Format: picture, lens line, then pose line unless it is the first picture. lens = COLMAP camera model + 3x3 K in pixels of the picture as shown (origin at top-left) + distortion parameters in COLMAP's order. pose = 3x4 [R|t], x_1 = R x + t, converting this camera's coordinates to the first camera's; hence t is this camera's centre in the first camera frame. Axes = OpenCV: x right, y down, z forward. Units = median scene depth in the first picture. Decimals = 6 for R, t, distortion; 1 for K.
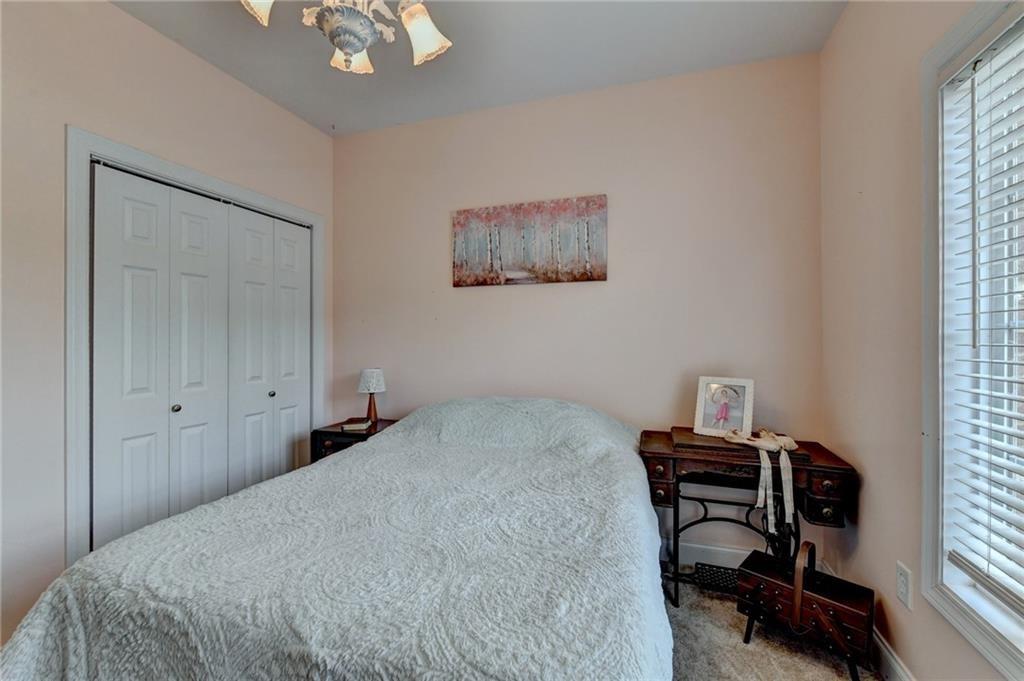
lens RADIAL K [[426.9, 0, 517.0], [0, 426.9, 337.6], [0, 0, 1]] dist [-0.003632, -0.001179]
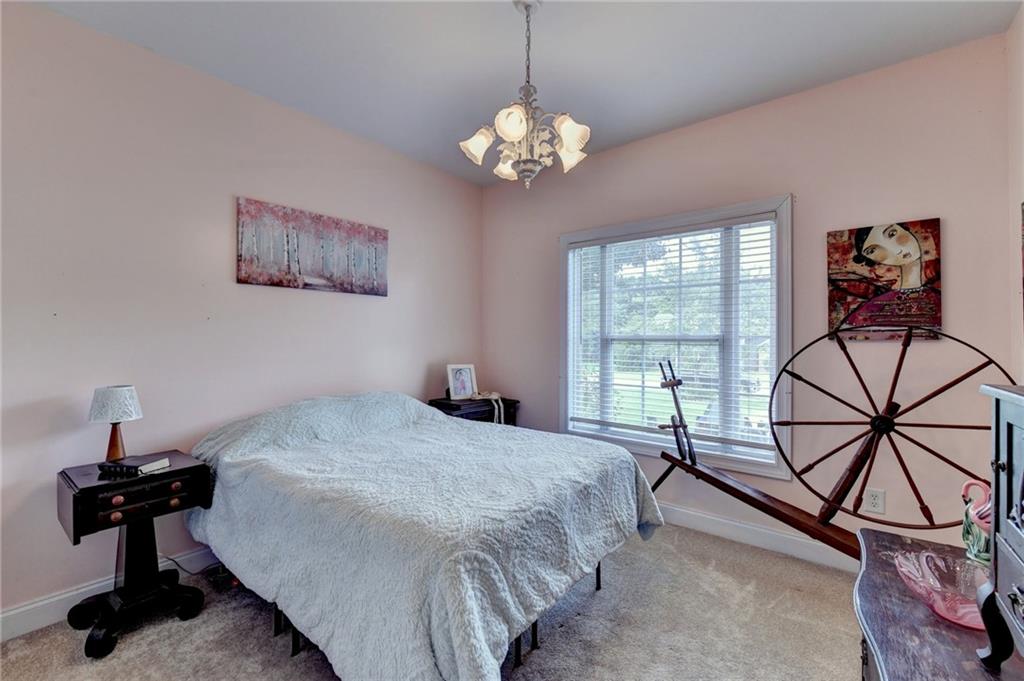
lens RADIAL K [[426.9, 0, 511.9], [0, 426.9, 341.9], [0, 0, 1]] dist [-0.003632, -0.001179]
pose [[0.347672, -0.004929, 0.937603, -0.821387], [0.005417, 0.999980, 0.003248, 0.002036], [-0.937600, 0.003950, 0.347692, 0.183750]]
